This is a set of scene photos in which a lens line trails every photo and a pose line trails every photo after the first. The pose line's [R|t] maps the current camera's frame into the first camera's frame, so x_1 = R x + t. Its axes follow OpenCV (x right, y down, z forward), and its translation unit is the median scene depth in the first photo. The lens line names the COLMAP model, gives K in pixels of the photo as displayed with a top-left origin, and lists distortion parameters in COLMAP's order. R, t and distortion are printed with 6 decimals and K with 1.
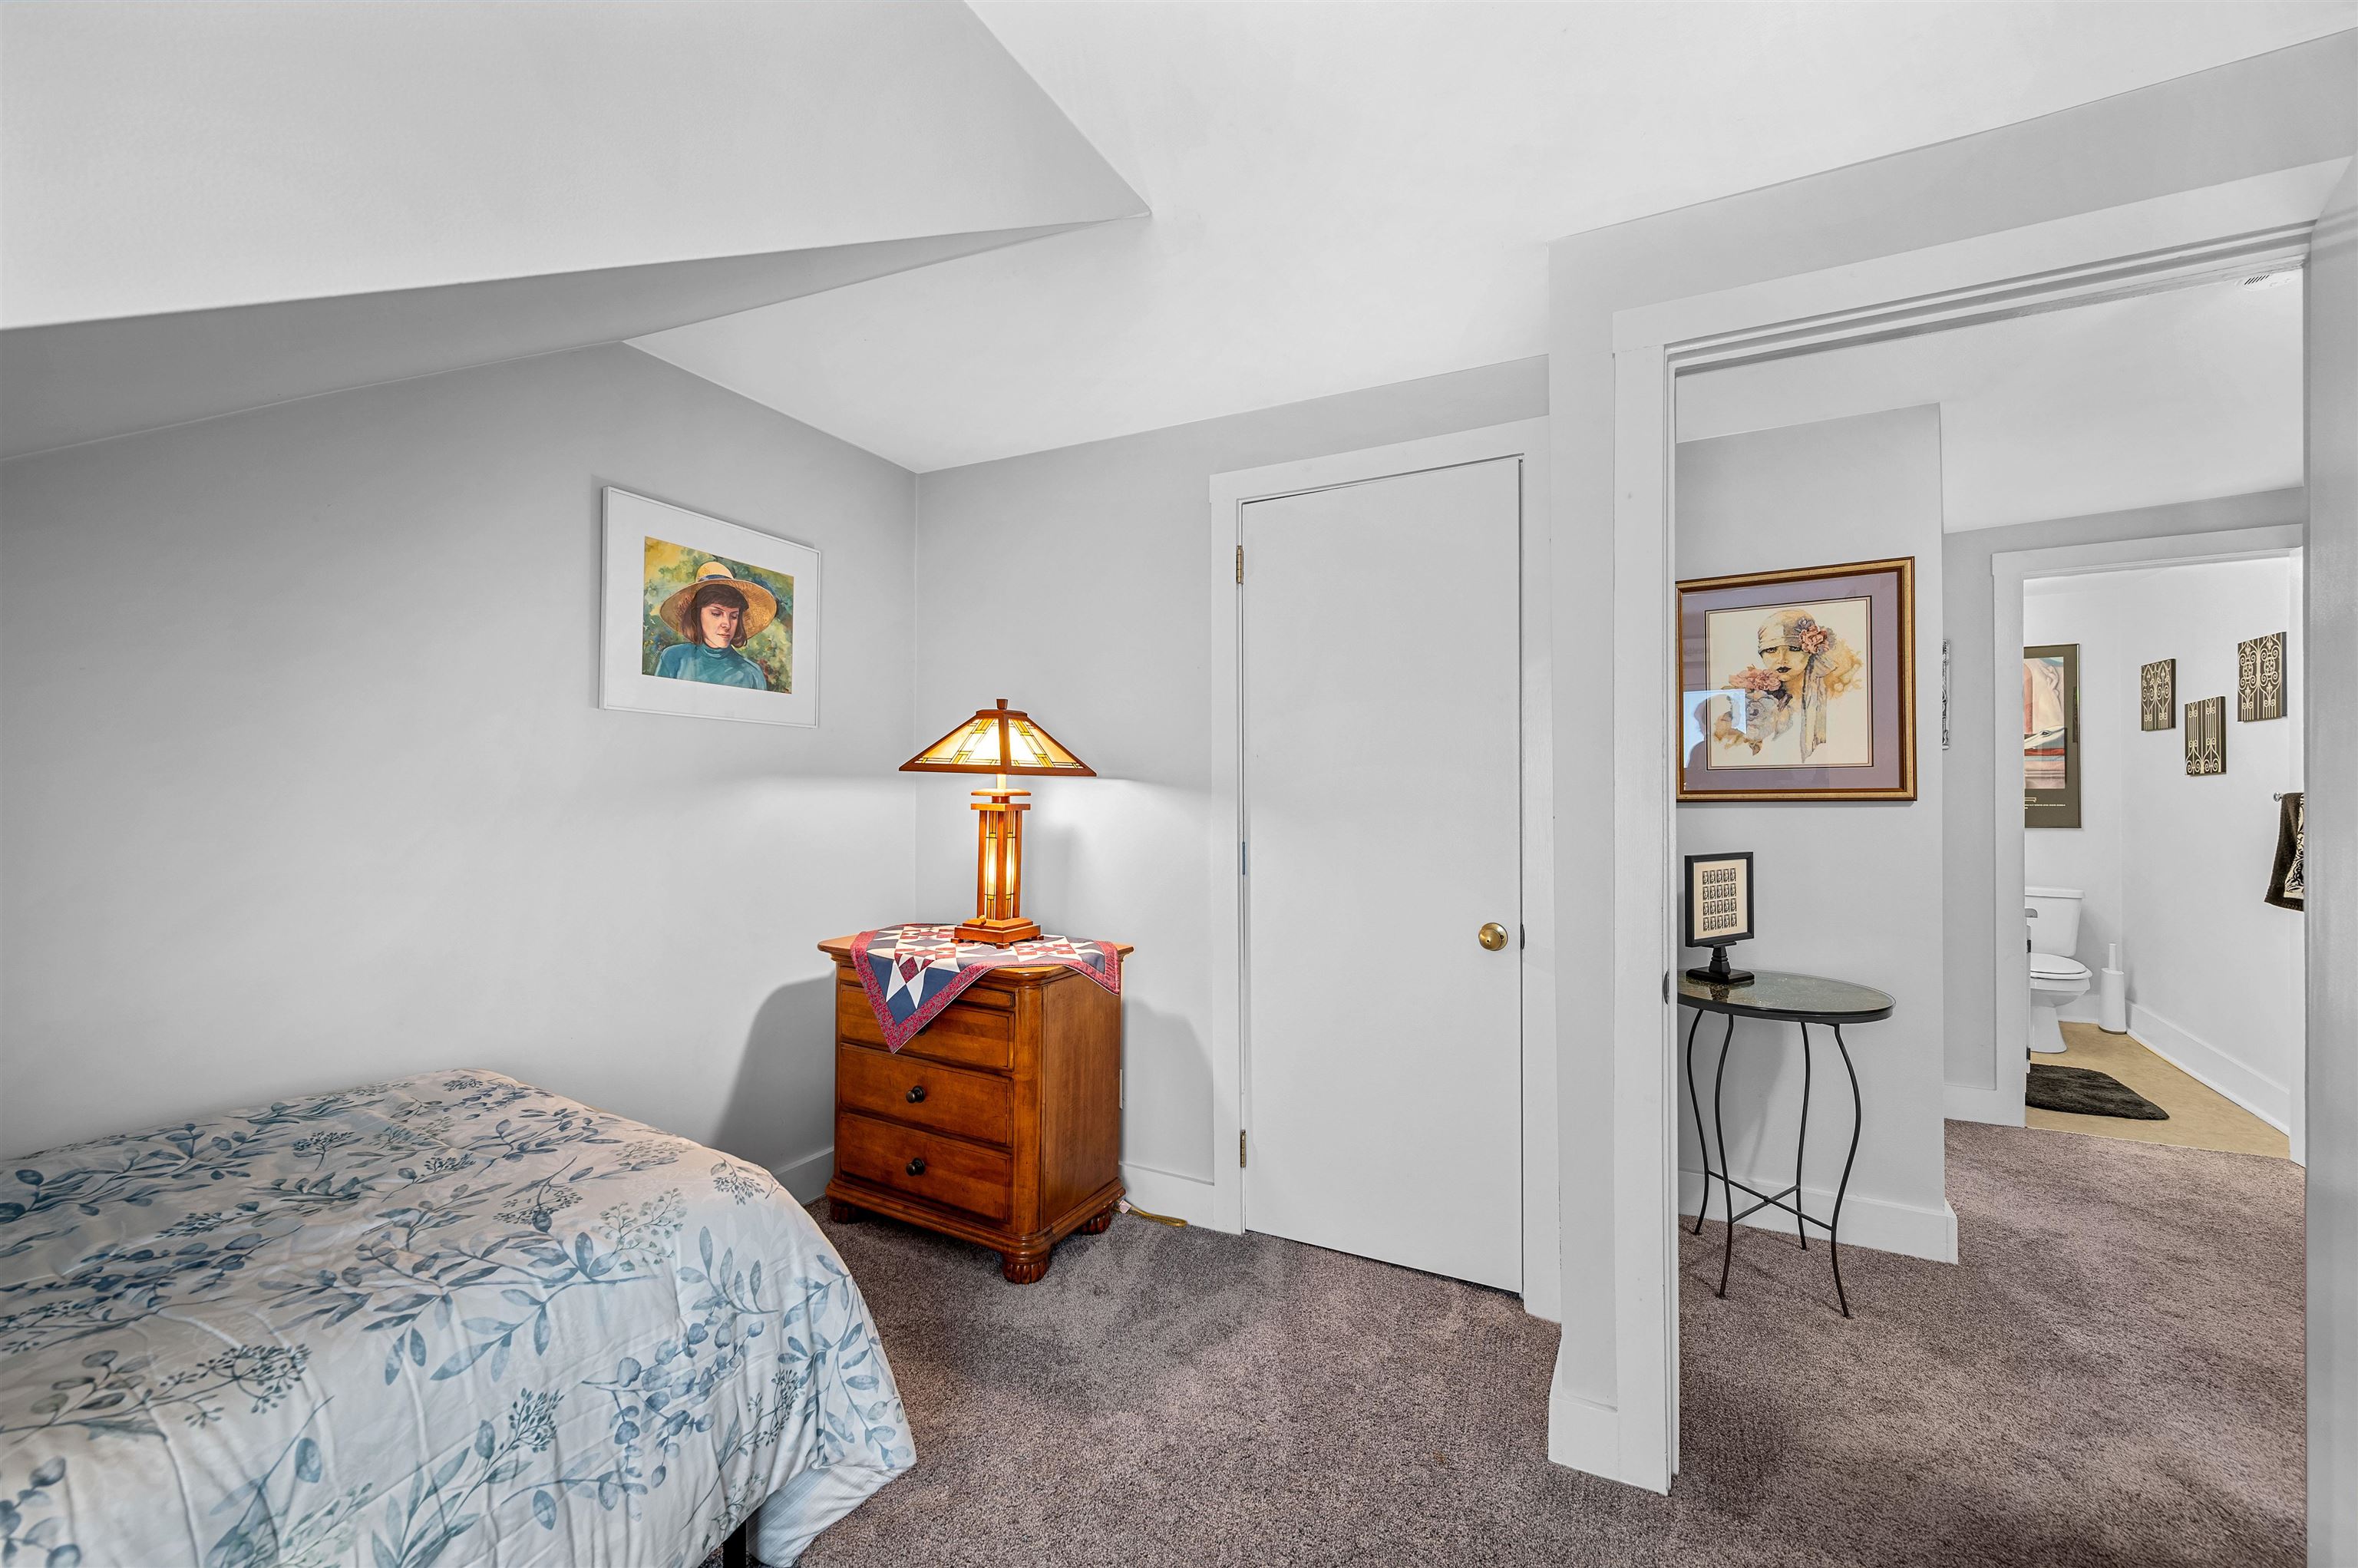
lens RADIAL K [[944.3, 0, 1174.9], [0, 944.3, 794.9], [0, 0, 1]] dist [0.000082, -0.000035]
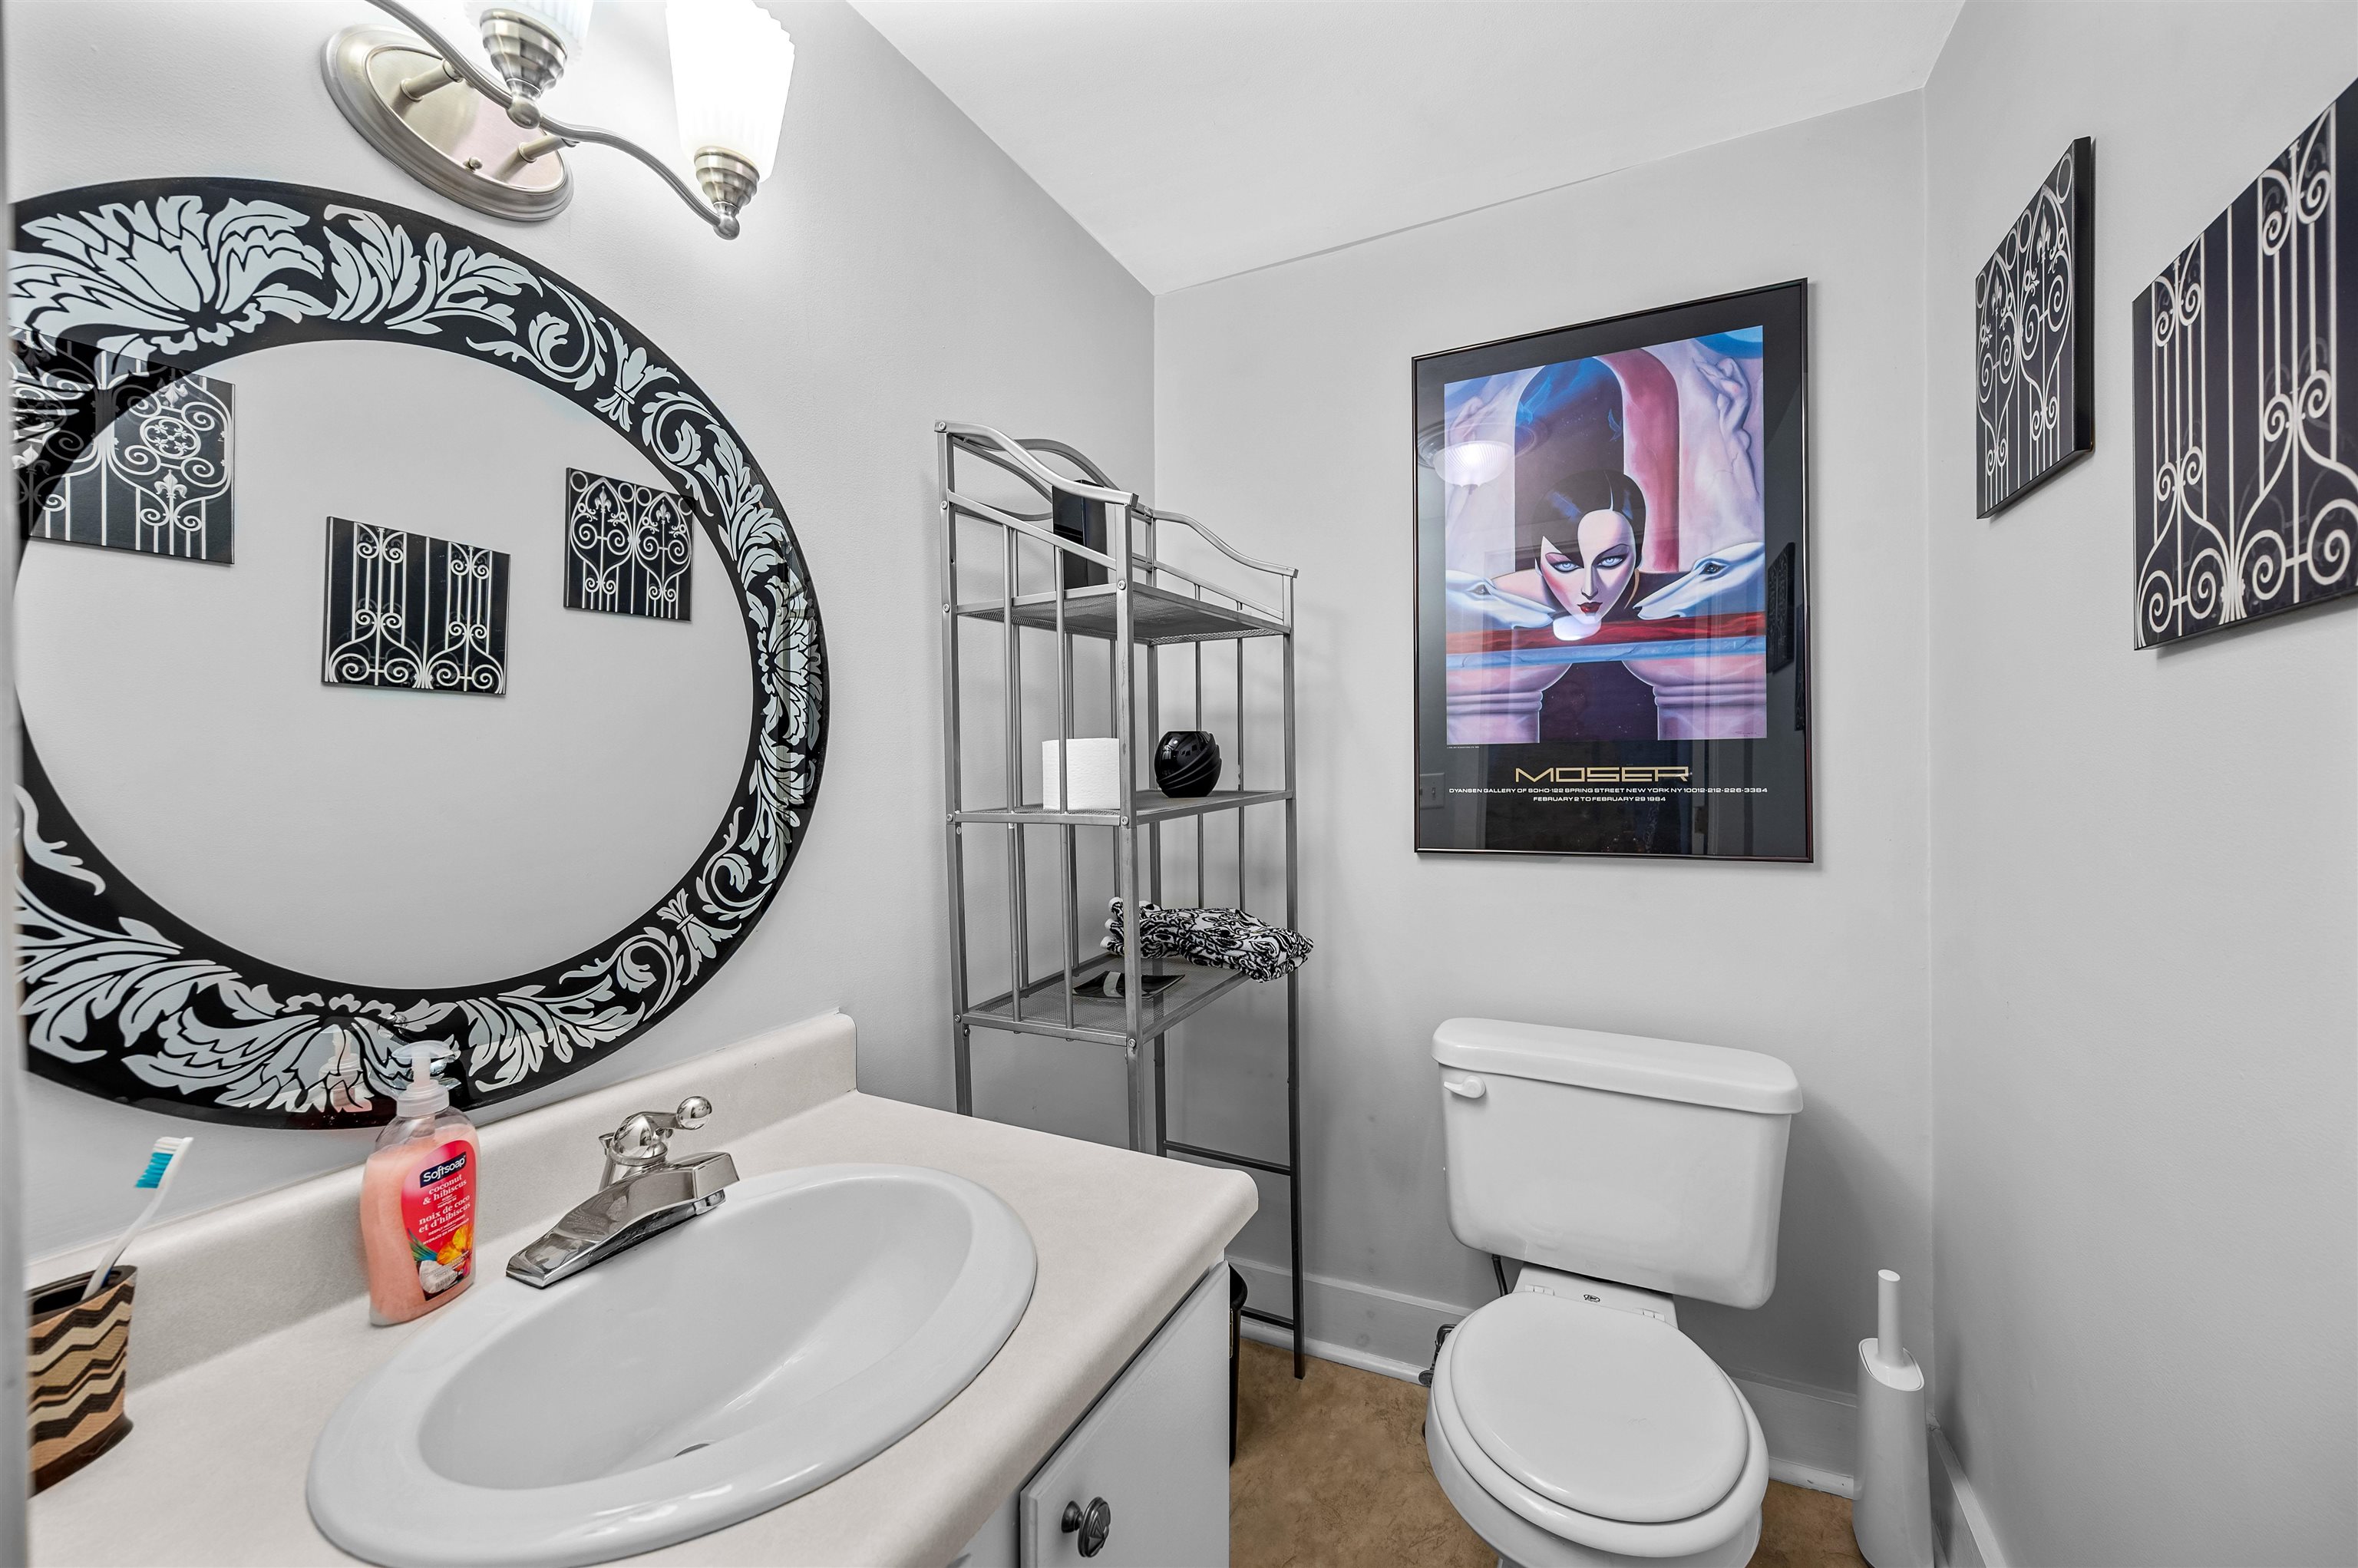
lens RADIAL K [[931.1, 0, 1177.5], [0, 931.1, 776.0], [0, 0, 1]] dist [-0.002296, 0.001075]
pose [[0.999884, 0.000664, 0.015241, 1.048400], [-0.000739, 0.999988, 0.004883, 0.005657], [-0.015238, -0.004893, 0.999872, 0.978214]]
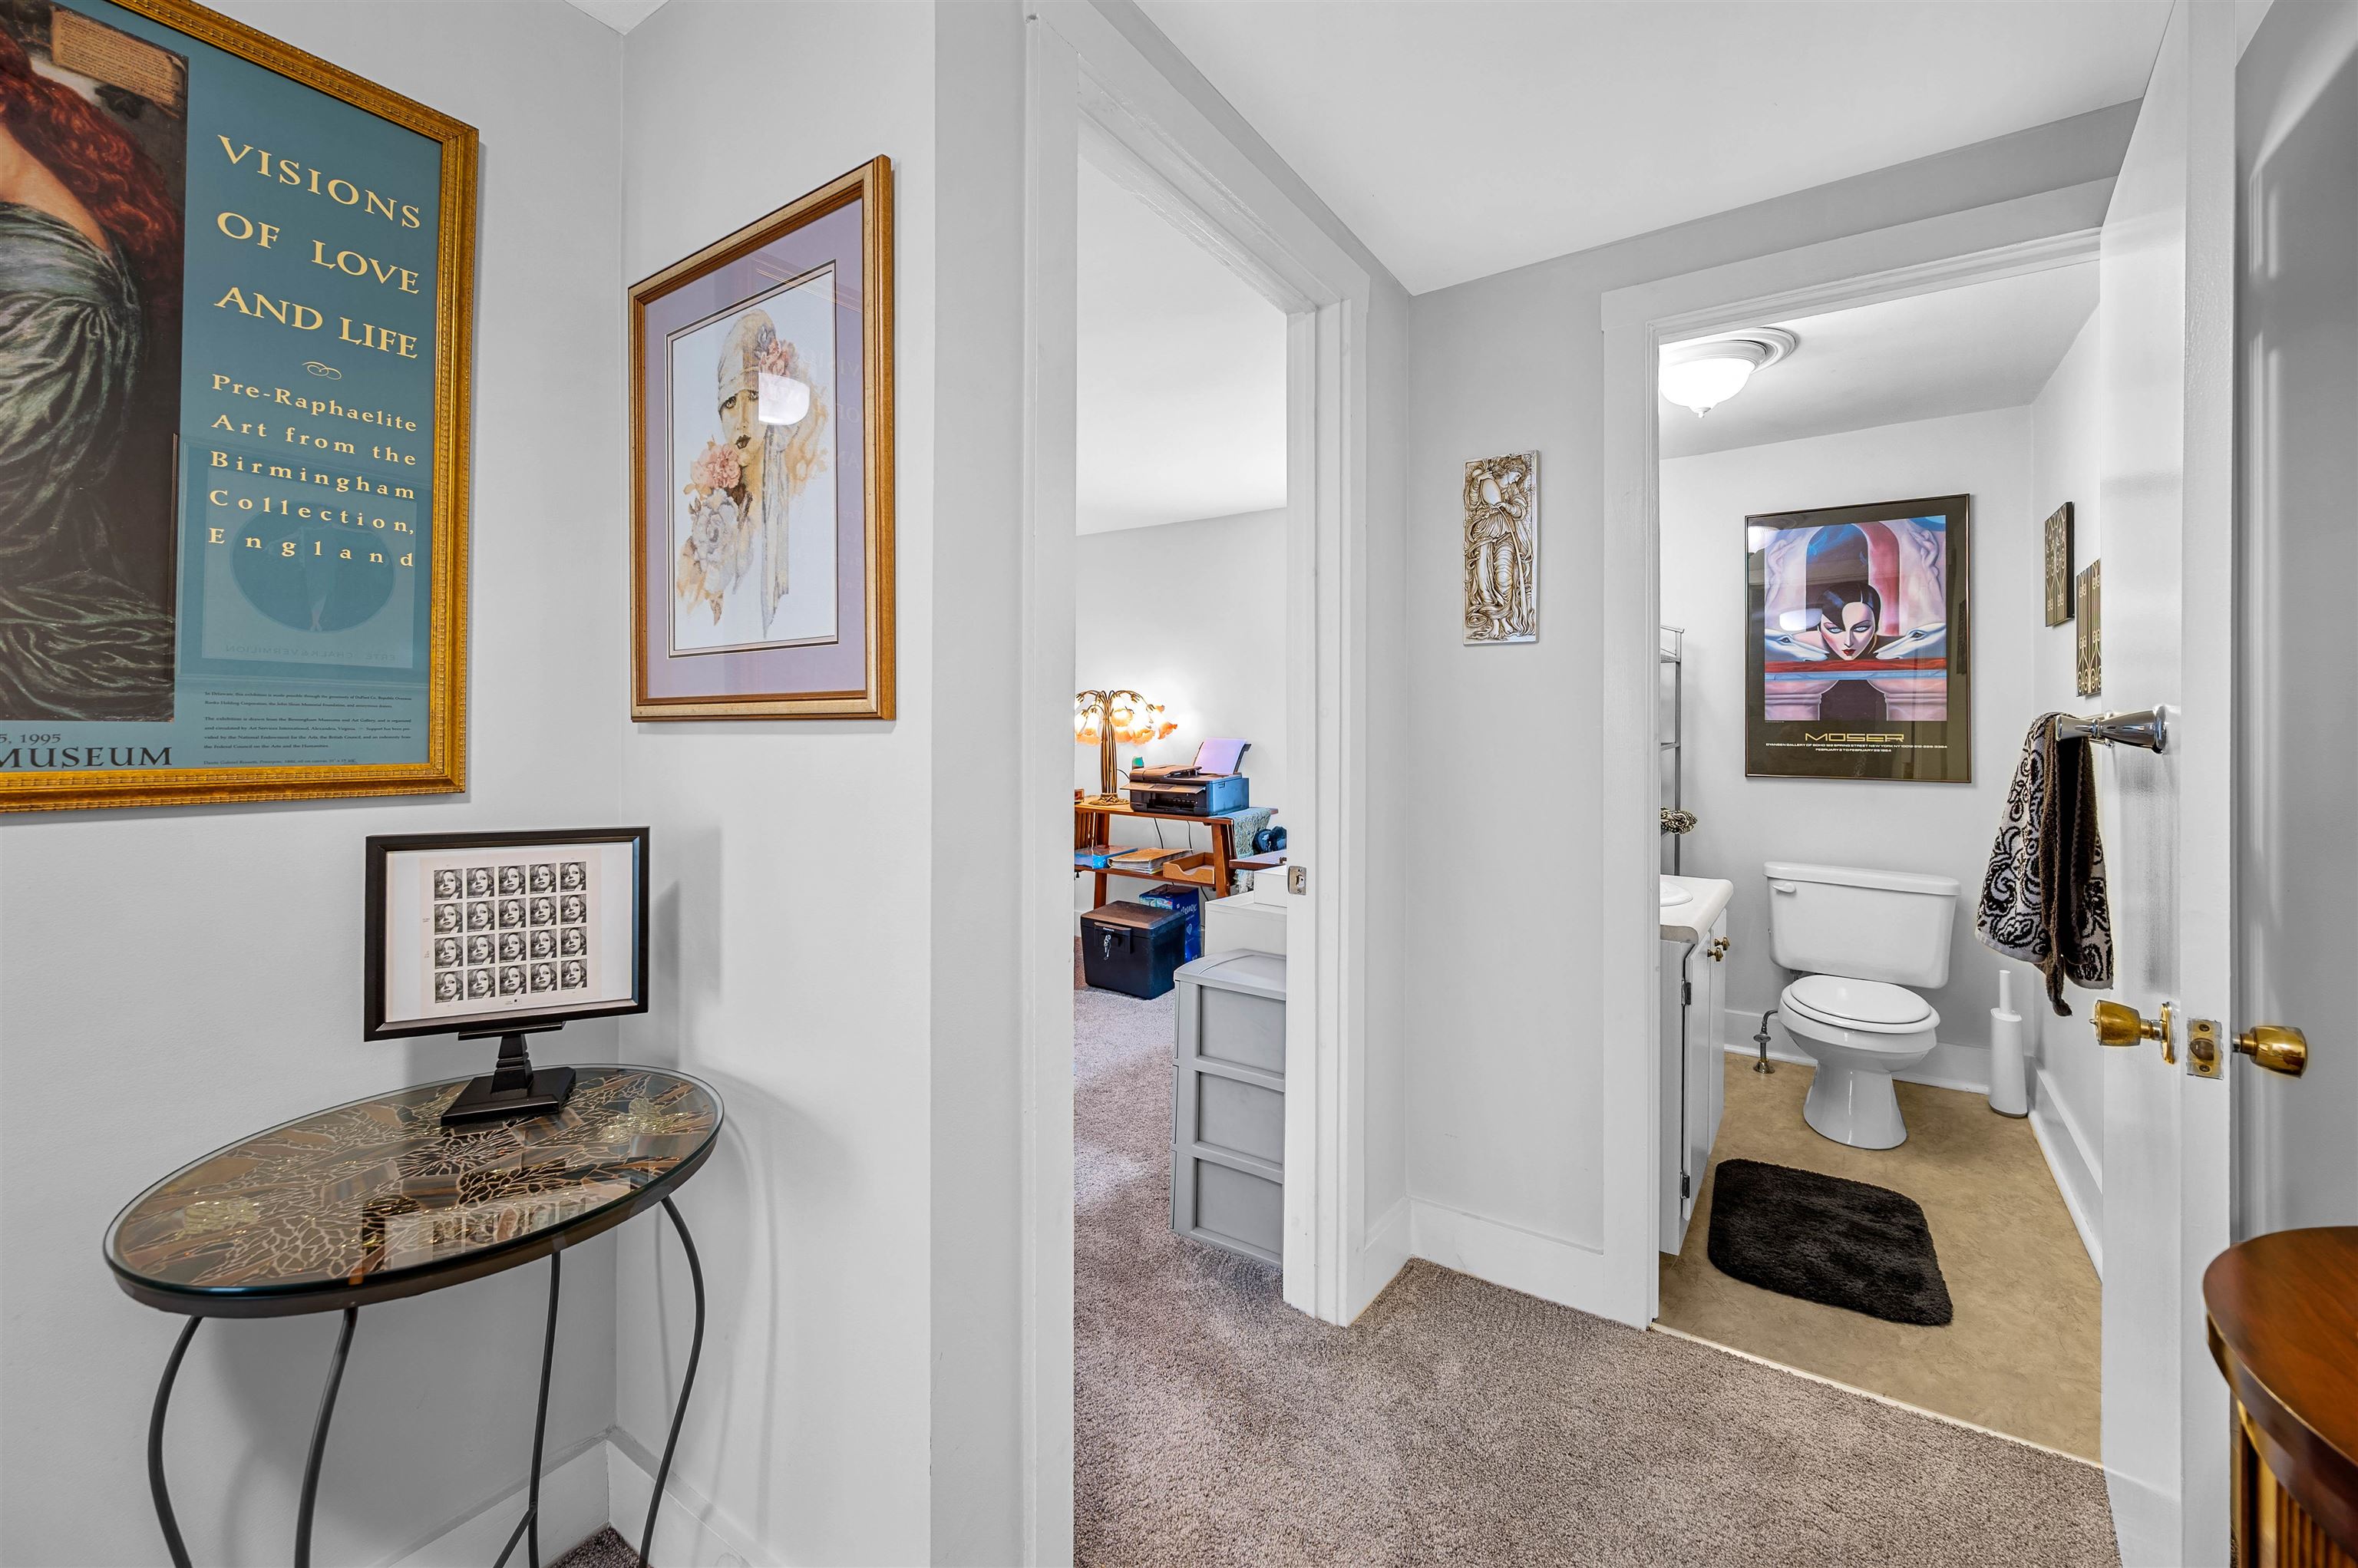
lens RADIAL K [[949.5, 0, 1195.3], [0, 949.5, 722.1], [0, 0, 1]] dist [0.000023, -0.000020]
pose [[0.993722, 0.013008, -0.111122, 0.723277], [-0.013571, 0.999899, -0.004307, 0.004759], [0.111054, 0.005788, 0.993797, 0.435554]]
